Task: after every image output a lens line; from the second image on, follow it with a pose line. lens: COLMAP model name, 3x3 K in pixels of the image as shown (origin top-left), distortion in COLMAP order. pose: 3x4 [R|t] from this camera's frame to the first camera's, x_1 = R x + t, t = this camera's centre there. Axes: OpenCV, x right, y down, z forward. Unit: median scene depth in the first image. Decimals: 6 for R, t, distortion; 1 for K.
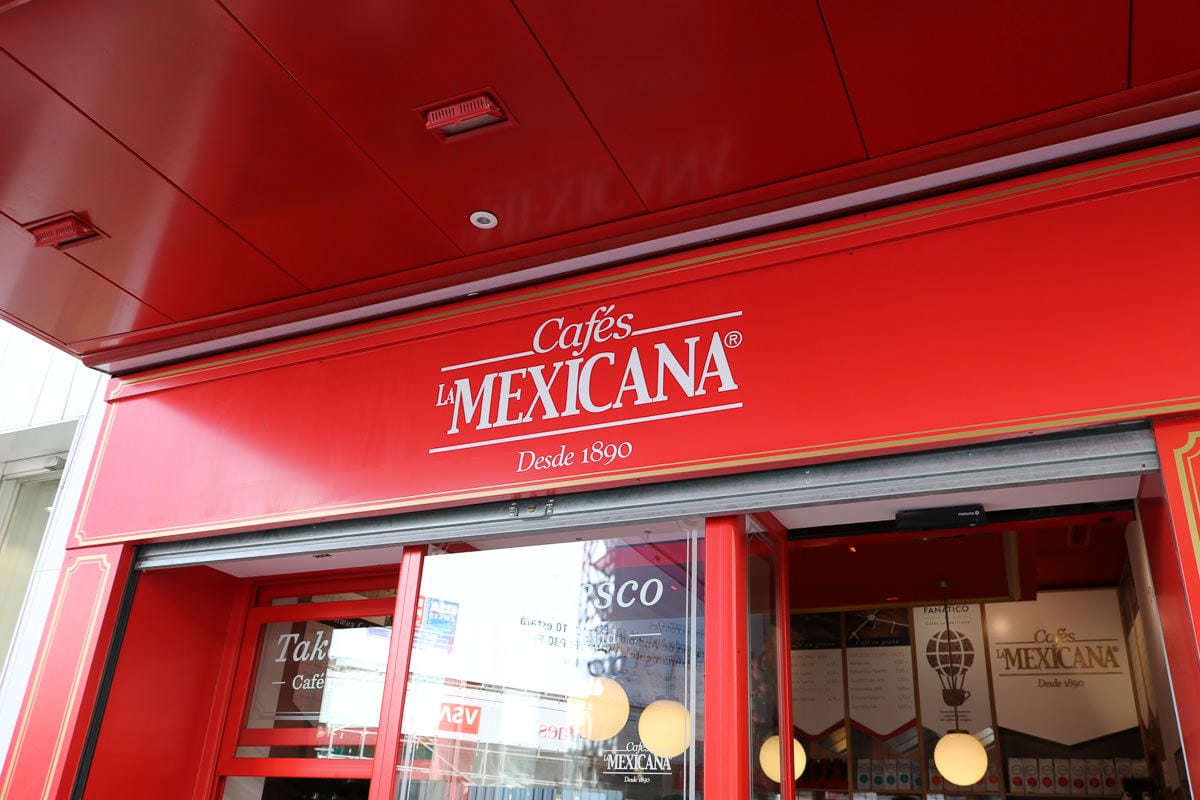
lens RADIAL K [[1006.0, 0, 603.6], [0, 1006.0, 396.1], [0, 0, 1]] dist [-0.002392, 0.000424]
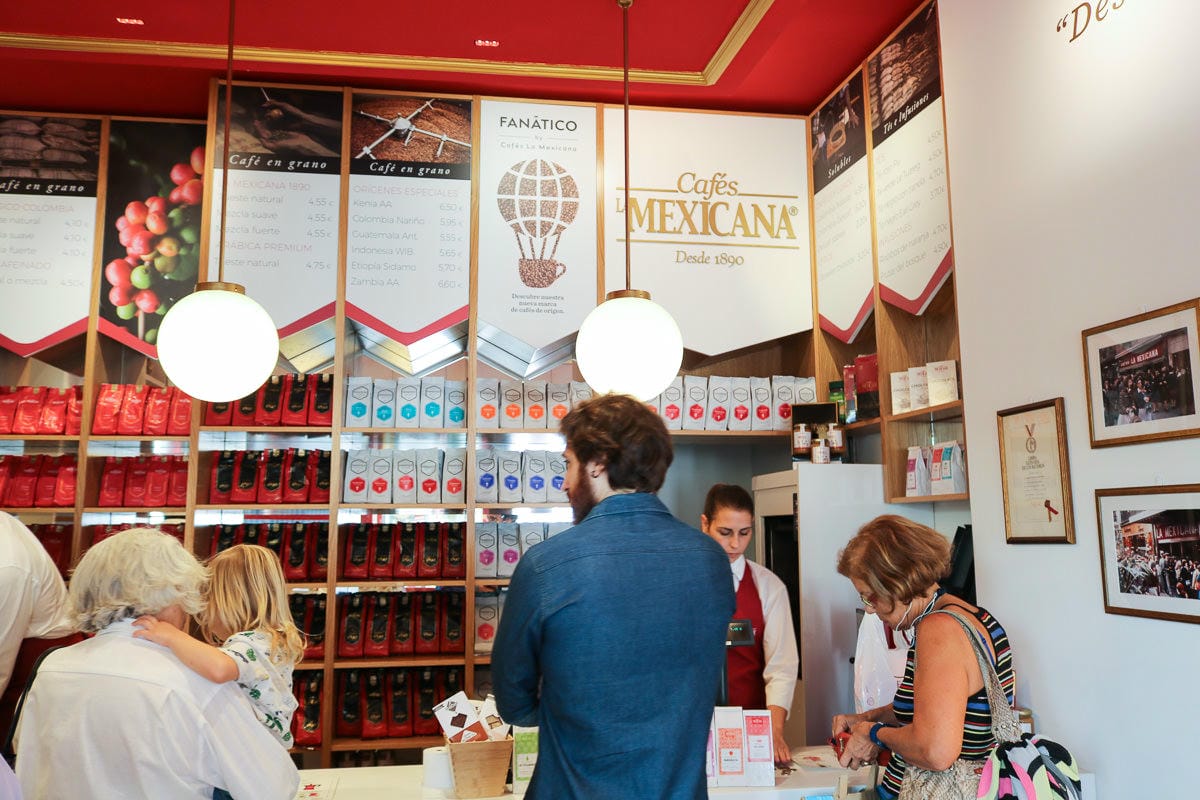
lens RADIAL K [[1006.0, 0, 605.0], [0, 1006.0, 389.4], [0, 0, 1]] dist [-0.002392, 0.000424]
pose [[0.825361, 0.020733, 0.564224, 0.062277], [-0.189645, 0.951446, 0.242456, 0.216325], [-0.531802, -0.307116, 0.789219, 0.511462]]
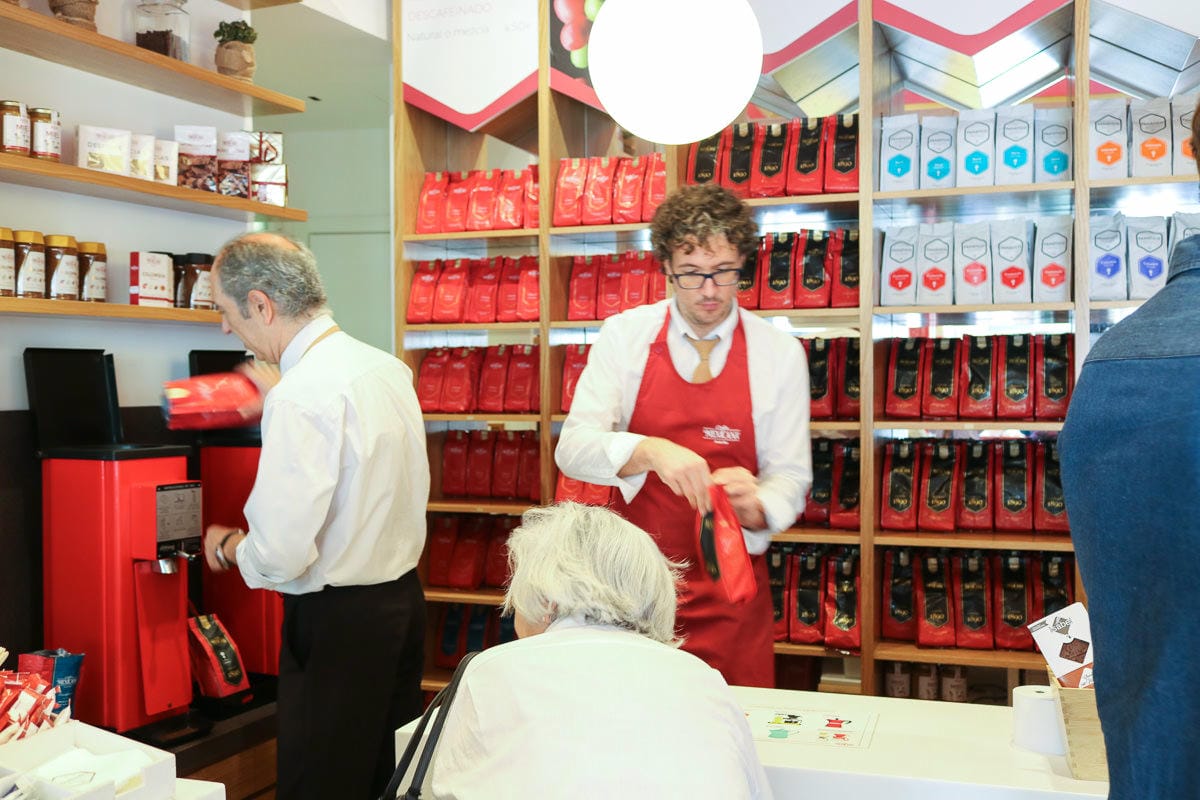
lens RADIAL K [[1265.2, 0, 596.4], [0, 1265.2, 395.3], [0, 0, 1]] dist [-0.003395, 0.000000]
pose [[0.992099, -0.061654, 0.109264, 0.098864], [0.007673, 0.899108, 0.437660, 0.260400], [-0.125224, -0.433364, 0.892477, 0.585345]]
